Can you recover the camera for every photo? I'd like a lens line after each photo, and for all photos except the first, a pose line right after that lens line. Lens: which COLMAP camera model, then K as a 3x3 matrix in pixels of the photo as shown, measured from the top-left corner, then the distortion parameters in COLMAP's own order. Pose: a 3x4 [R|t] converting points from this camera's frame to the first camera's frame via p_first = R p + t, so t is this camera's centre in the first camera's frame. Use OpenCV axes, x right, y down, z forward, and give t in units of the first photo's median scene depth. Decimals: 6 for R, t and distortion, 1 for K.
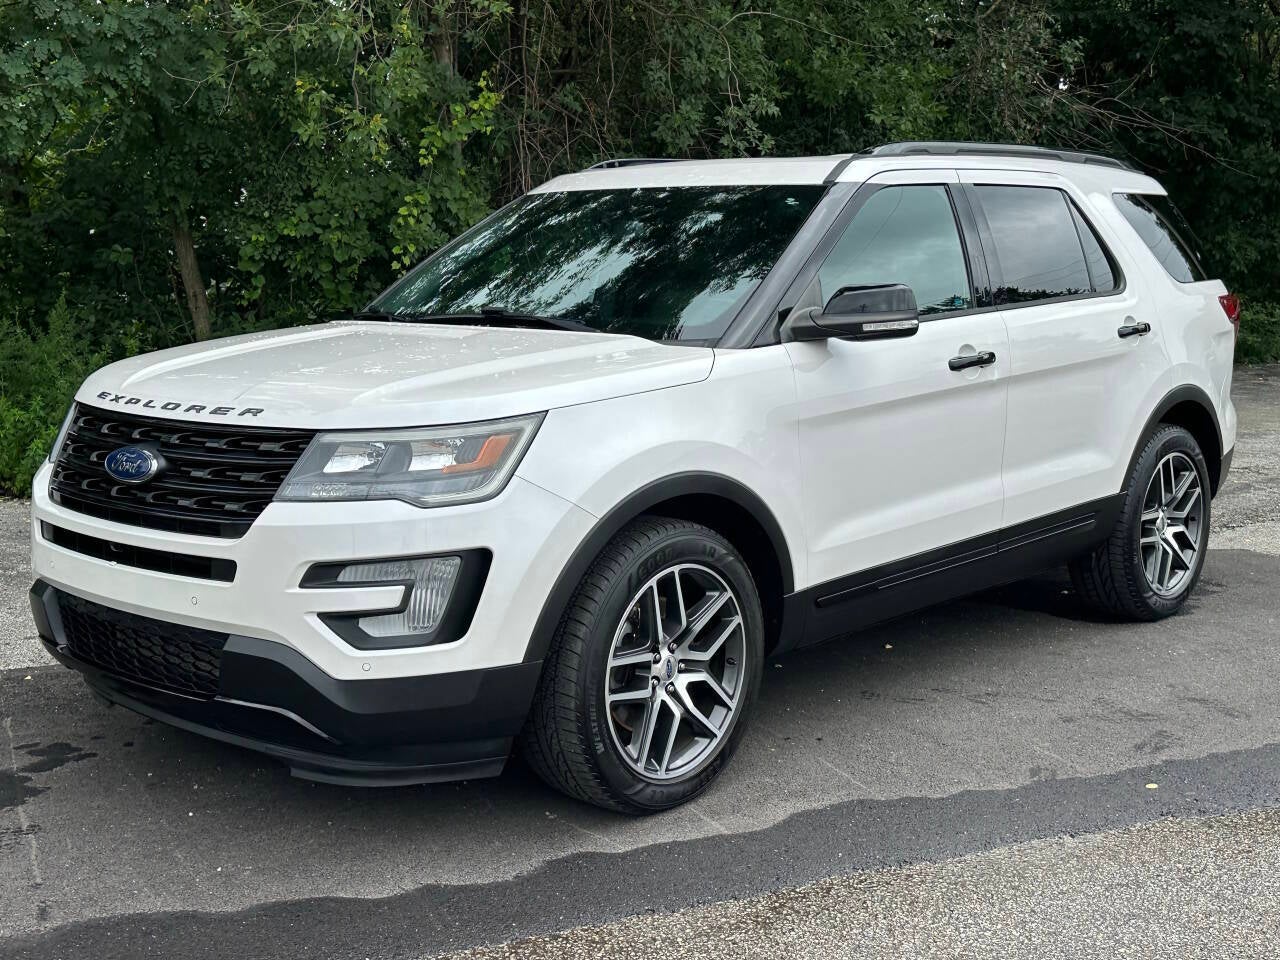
lens RADIAL K [[1602.8, 0, 642.8], [0, 1602.8, 485.0], [0, 0, 1]] dist [0.229669, -0.555263]
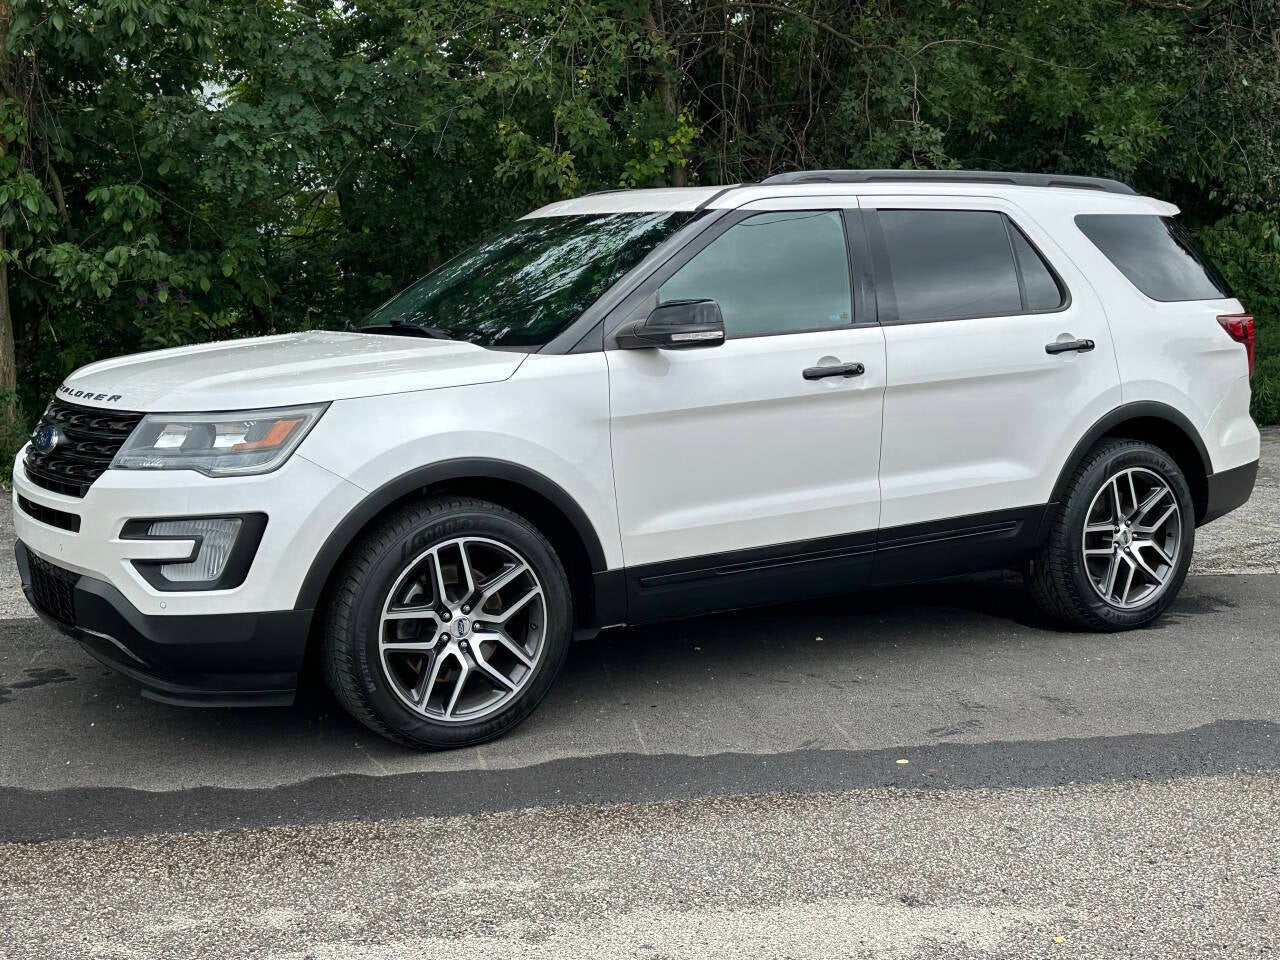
lens RADIAL K [[1613.9, 0, 651.1], [0, 1613.9, 470.6], [0, 0, 1]] dist [0.236473, -0.624270]
pose [[0.964818, 0.028232, -0.261398, 0.412572], [-0.034902, 0.999172, -0.020911, 0.019000], [0.260591, 0.029299, 0.965005, -0.089731]]
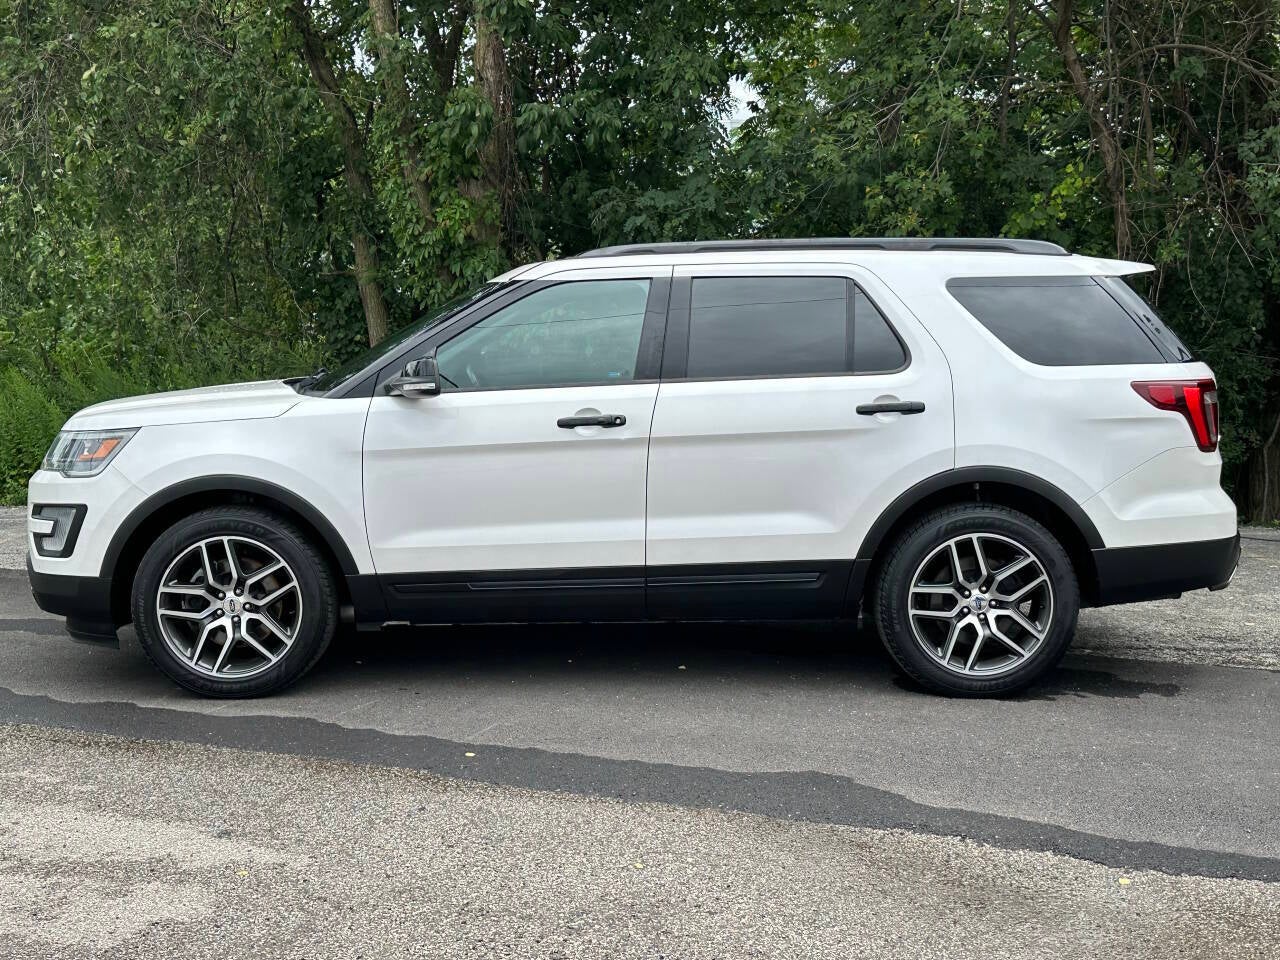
lens RADIAL K [[1631.3, 0, 625.8], [0, 1631.3, 475.8], [0, 0, 1]] dist [0.235419, -0.608470]
pose [[0.654235, 0.069039, -0.753133, 1.287771], [-0.108835, 0.994054, -0.003419, -0.037768], [0.748419, 0.084204, 0.657859, 0.227604]]
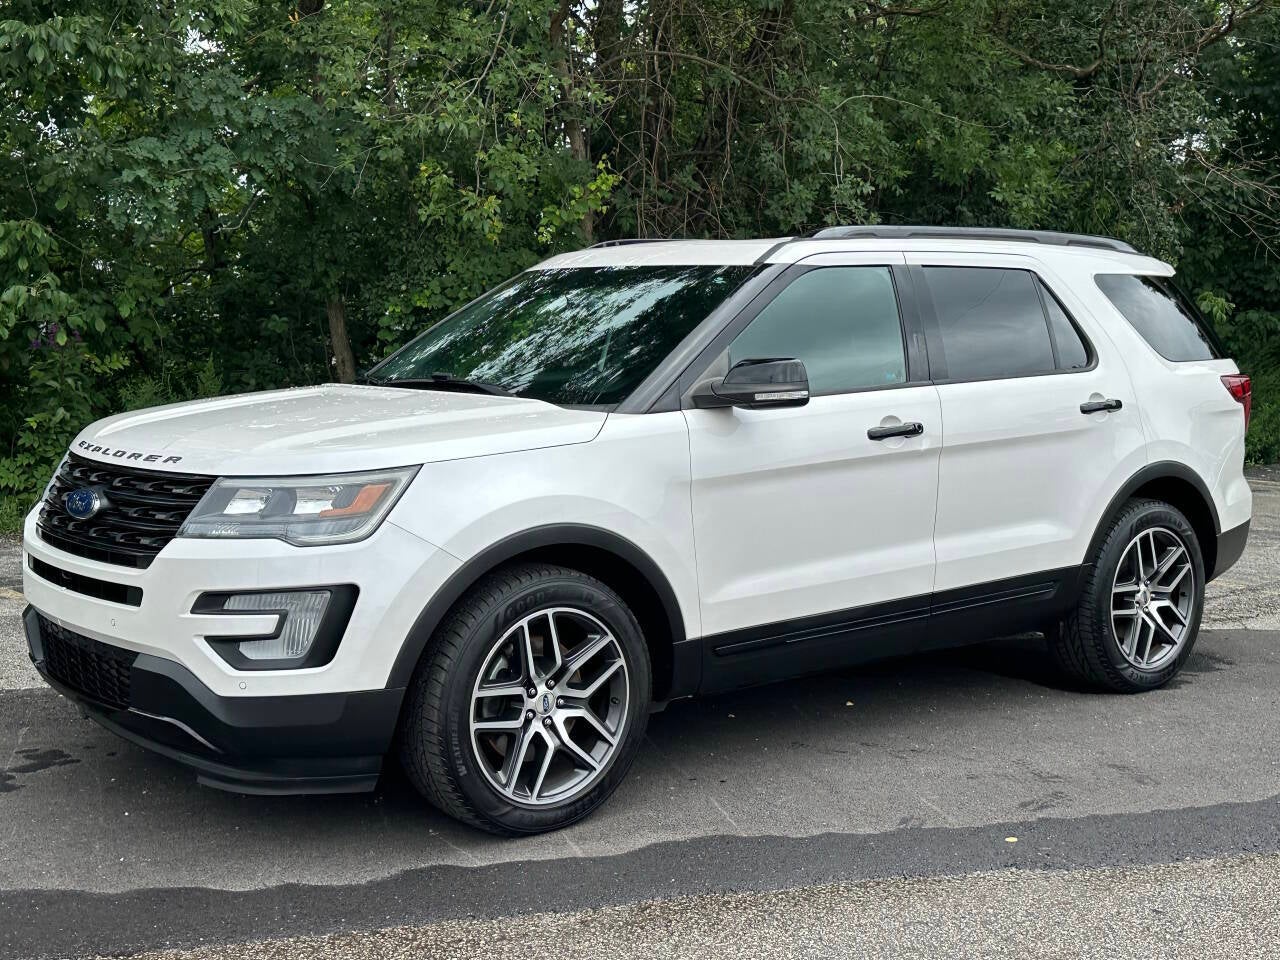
lens RADIAL K [[1608.6, 0, 640.0], [0, 1608.6, 480.0], [0, 0, 1]] dist [0.232499, -0.580360]
pose [[0.988322, 0.025419, -0.150242, 0.219924], [-0.032411, 0.998494, -0.044273, 0.008376], [0.148890, 0.048625, 0.987657, -0.076348]]
